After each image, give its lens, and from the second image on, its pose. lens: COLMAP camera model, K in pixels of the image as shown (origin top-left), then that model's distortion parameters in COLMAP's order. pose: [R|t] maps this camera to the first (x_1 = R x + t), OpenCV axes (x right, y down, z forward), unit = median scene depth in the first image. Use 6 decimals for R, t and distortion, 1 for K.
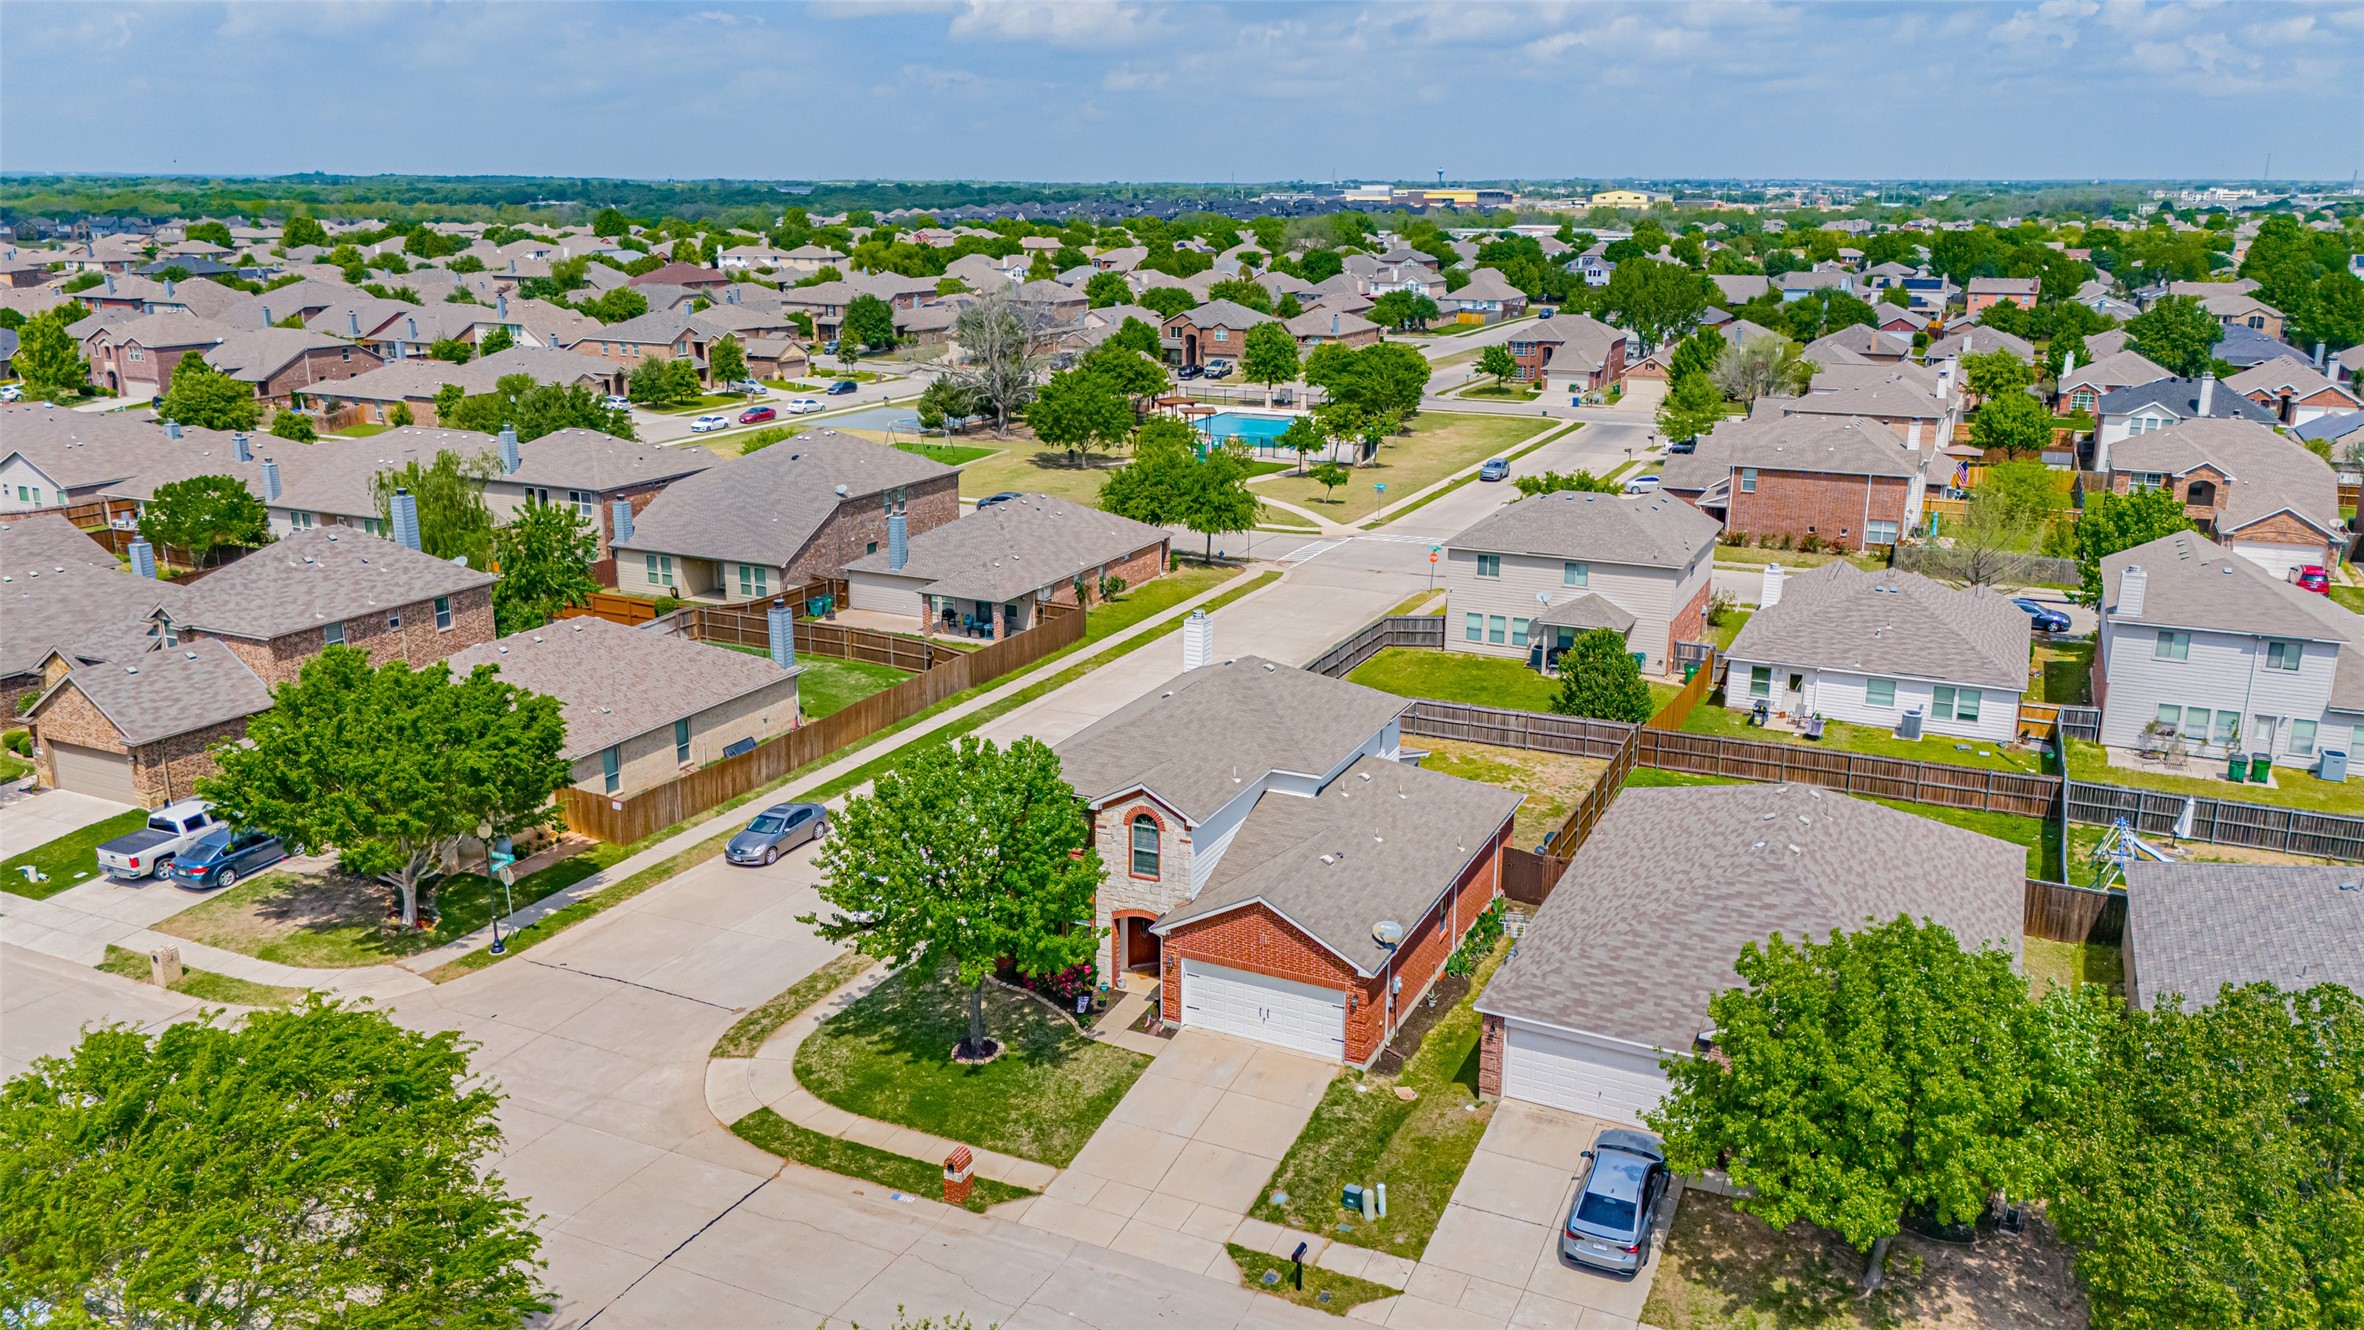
lens RADIAL K [[1774.5, 0, 1182.0], [0, 1774.5, 665.0], [0, 0, 1]] dist [0.035068, -0.005816]
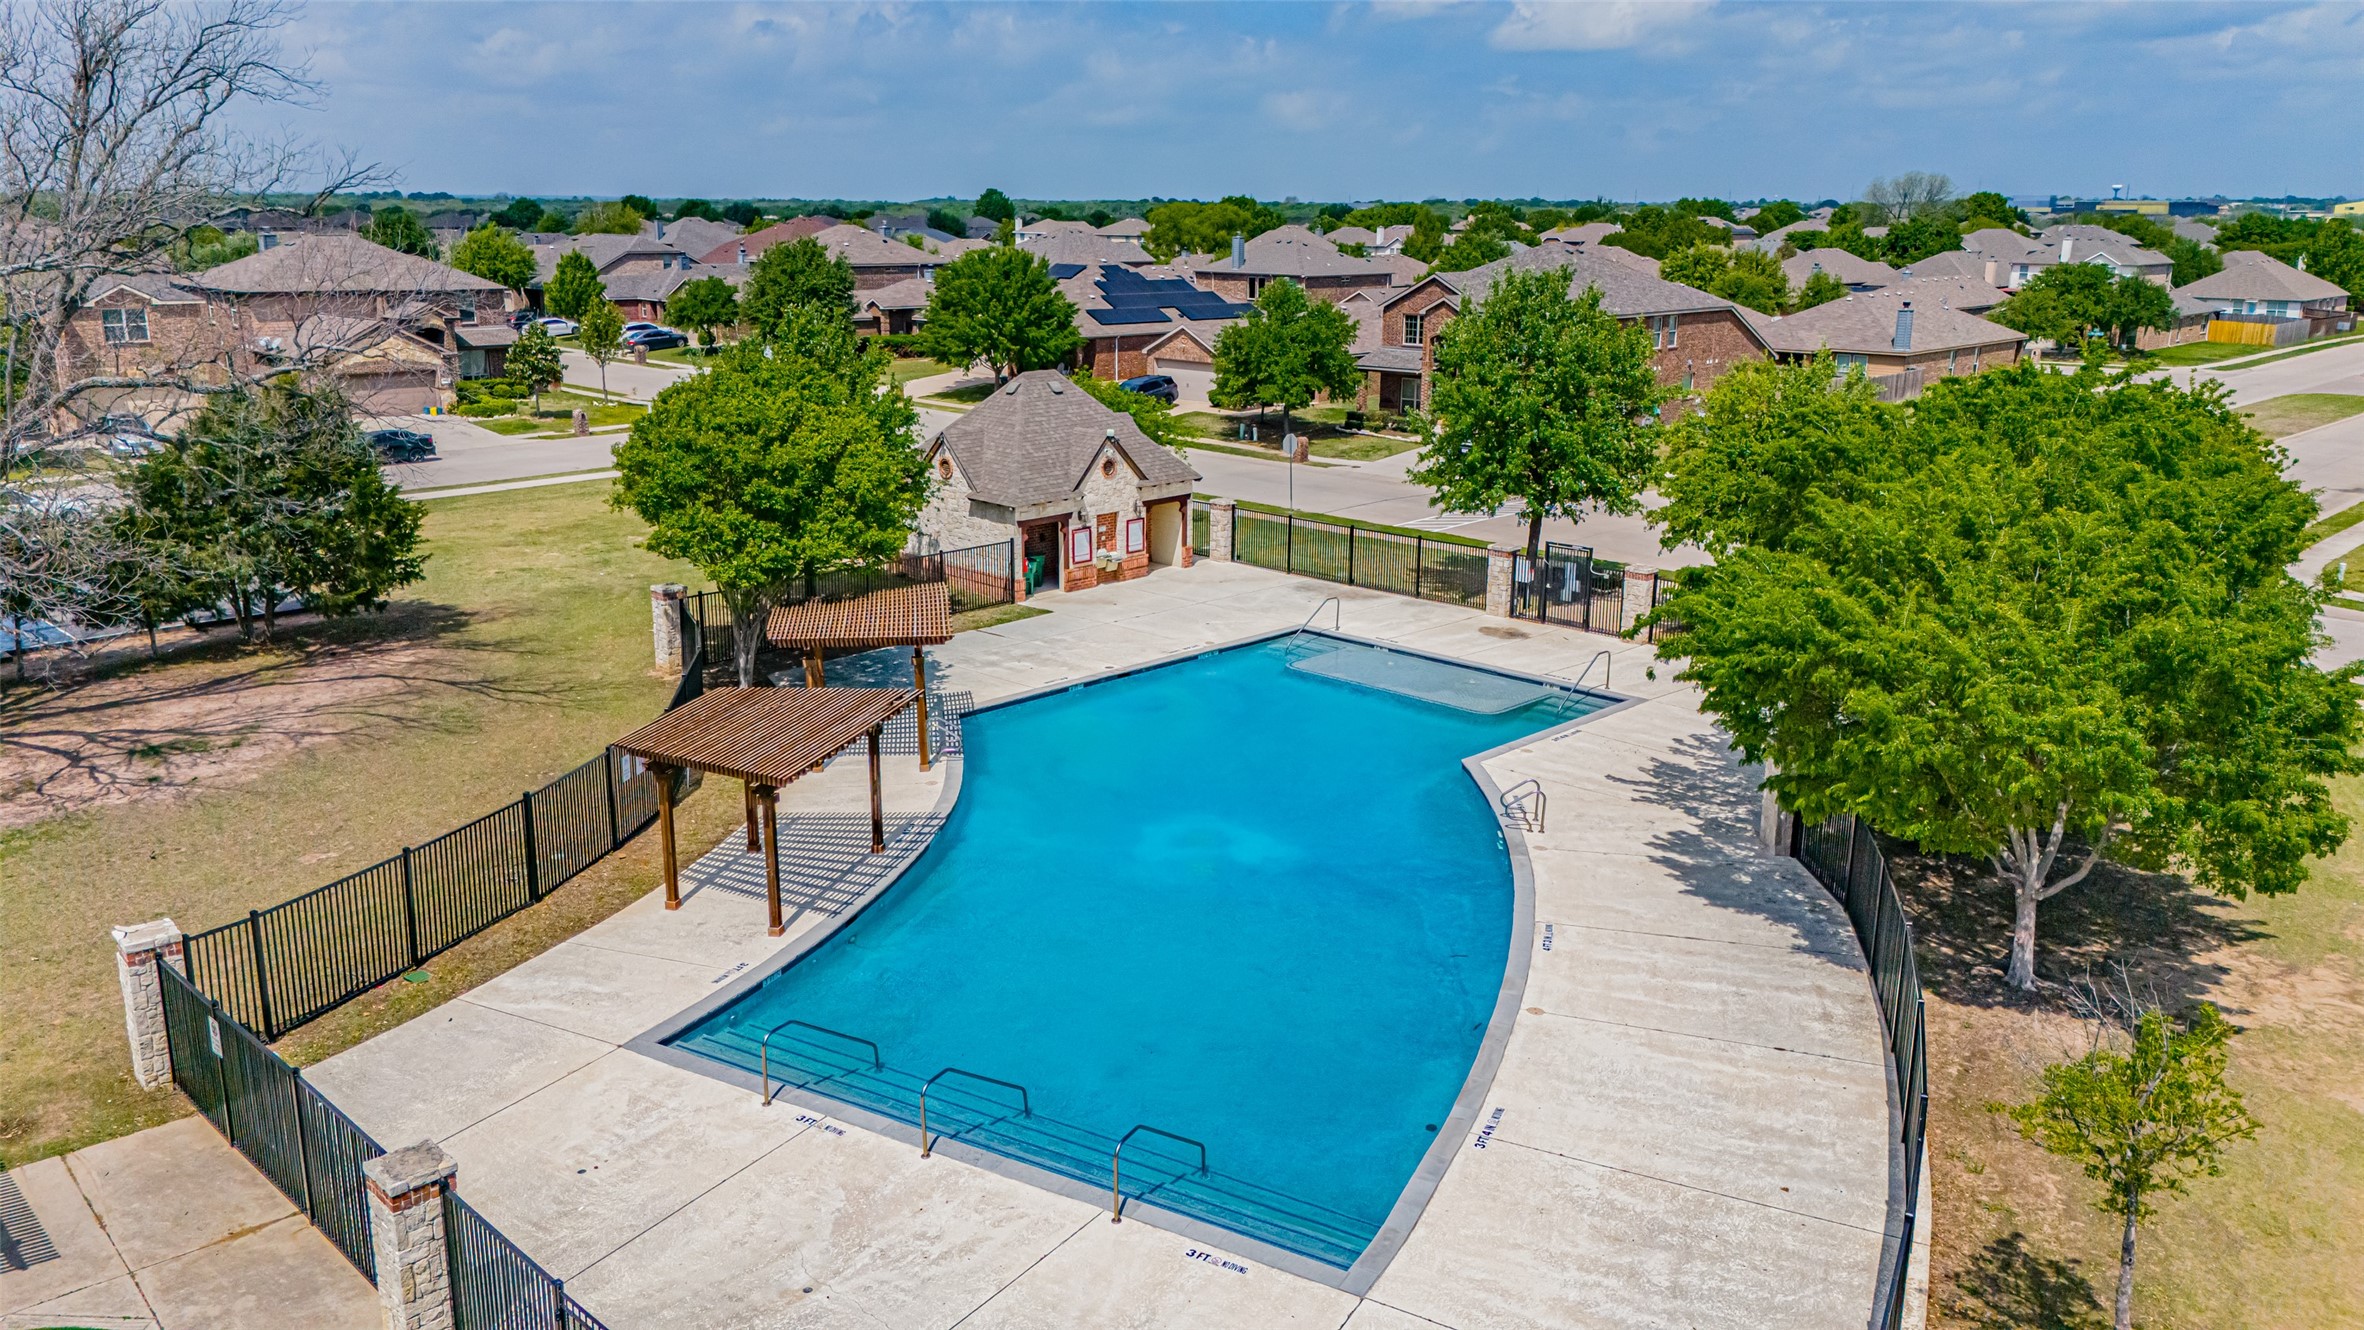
lens RADIAL K [[1774.5, 0, 1182.0], [0, 1774.5, 665.0], [0, 0, 1]] dist [0.035068, -0.005816]
pose [[0.947194, 0.084837, -0.309236, 0.056614], [-0.088693, 0.996058, 0.001595, -0.091173], [0.308152, 0.025917, 0.950984, 0.510088]]
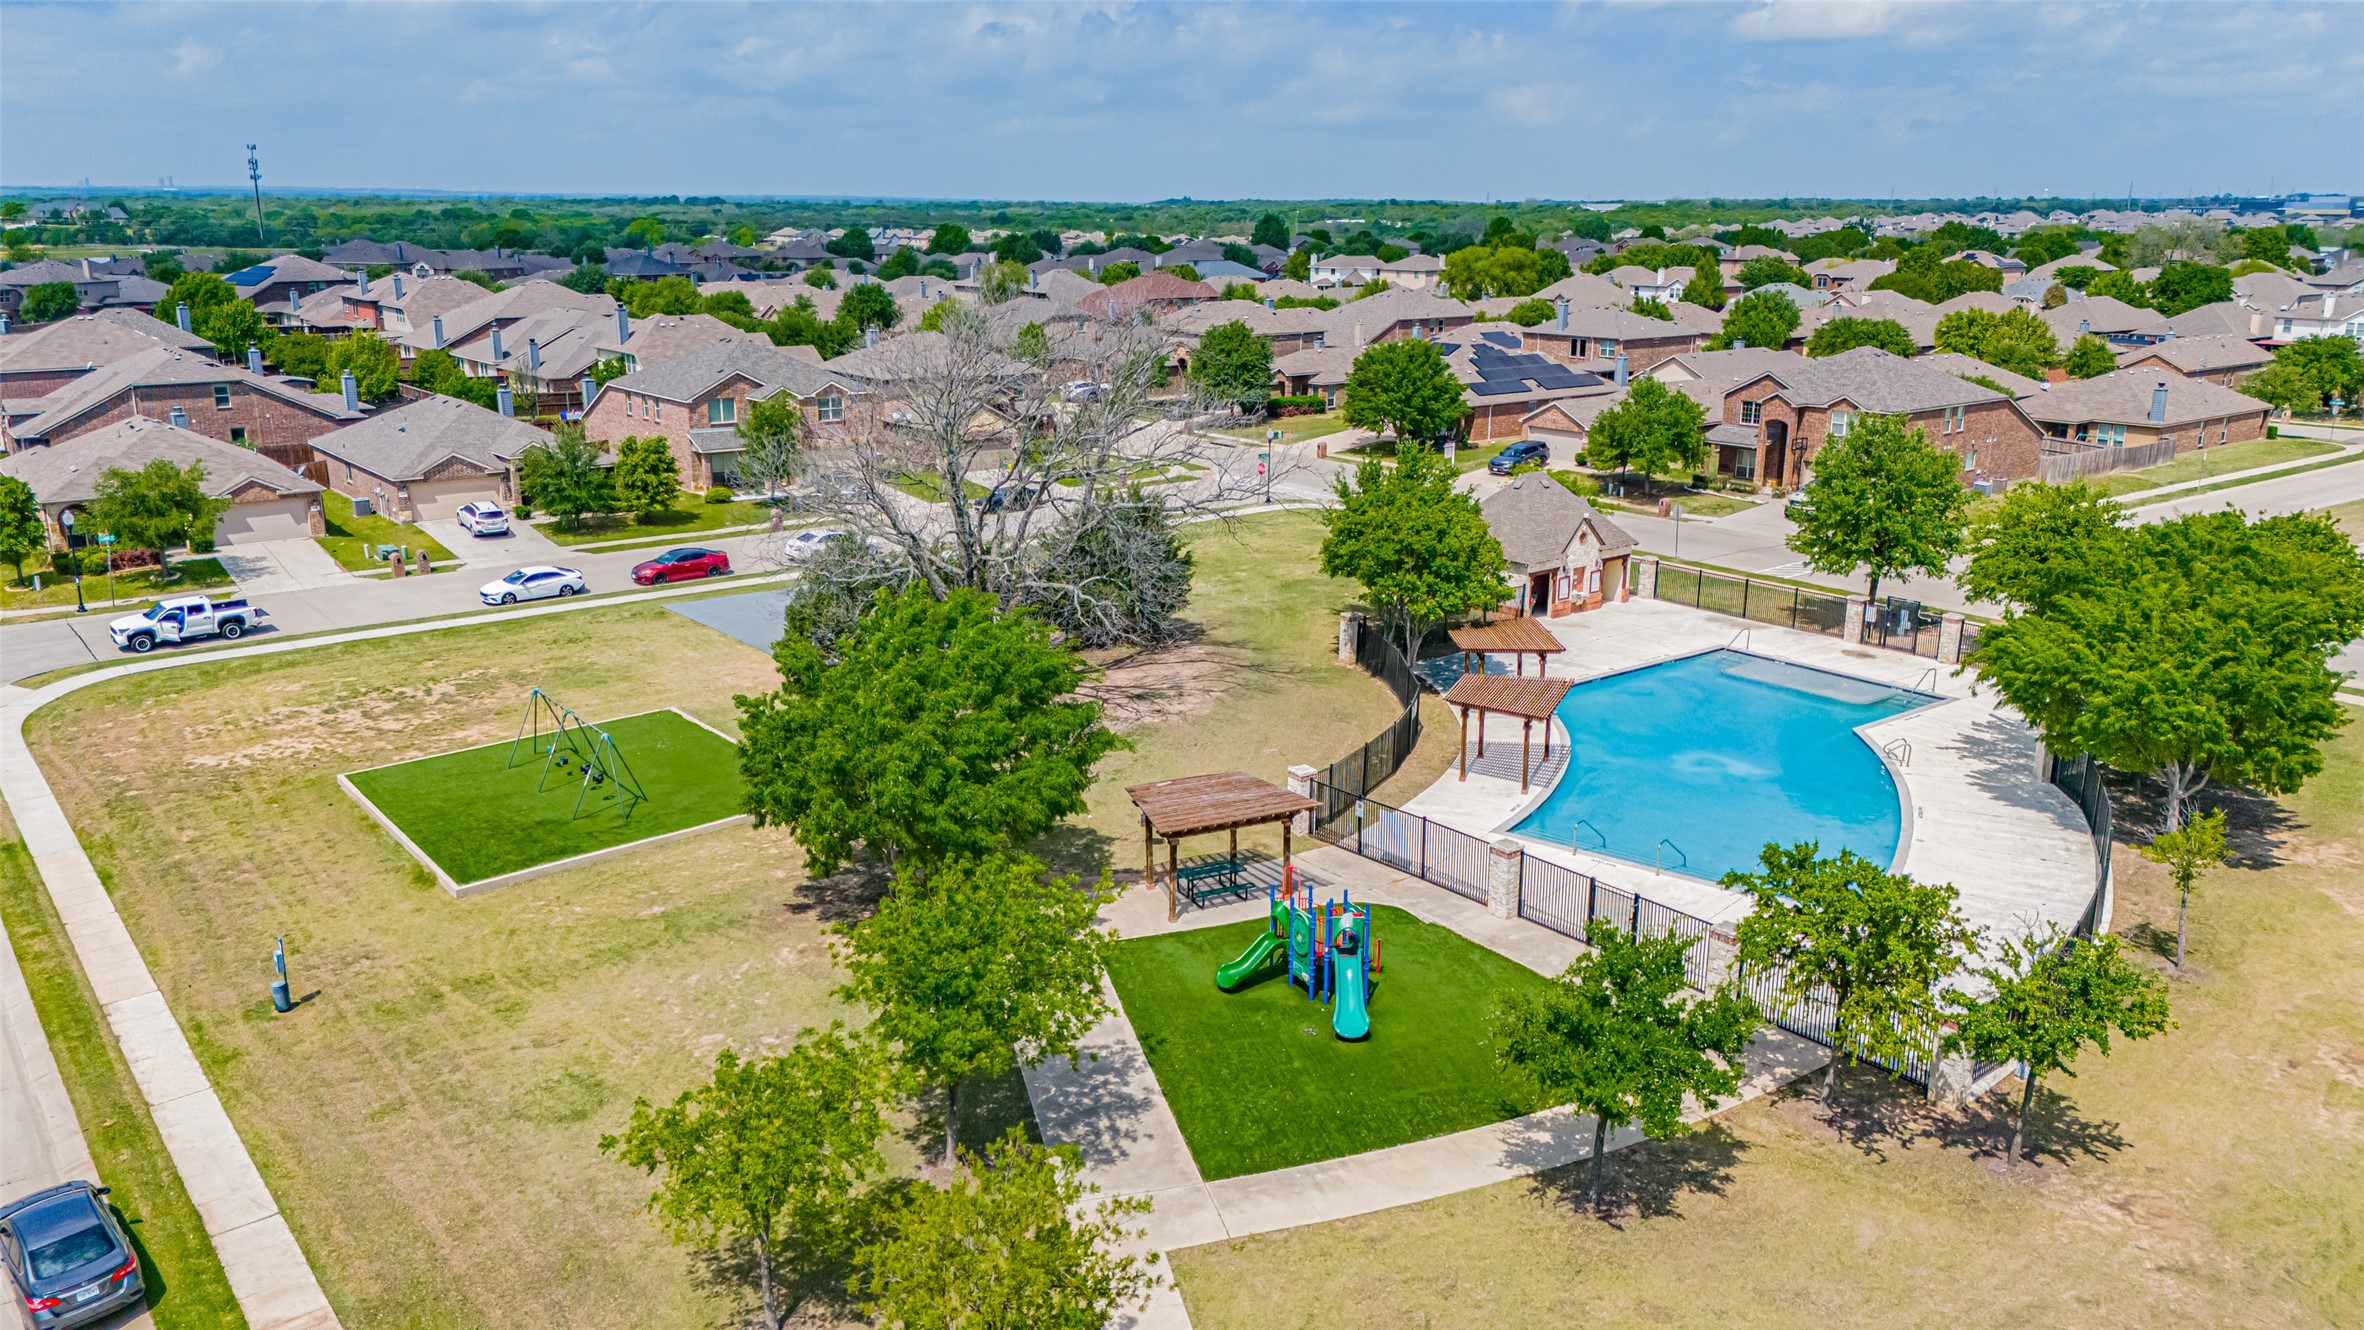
lens RADIAL K [[1719.8, 0, 1107.8], [0, 1719.8, 640.3], [0, 0, 1]] dist [-0.001391, -0.001505]
pose [[0.877215, 0.109382, -0.467471, 0.054709], [-0.117750, 0.992978, 0.011383, -0.088556], [0.465433, 0.045059, 0.883935, 0.407236]]
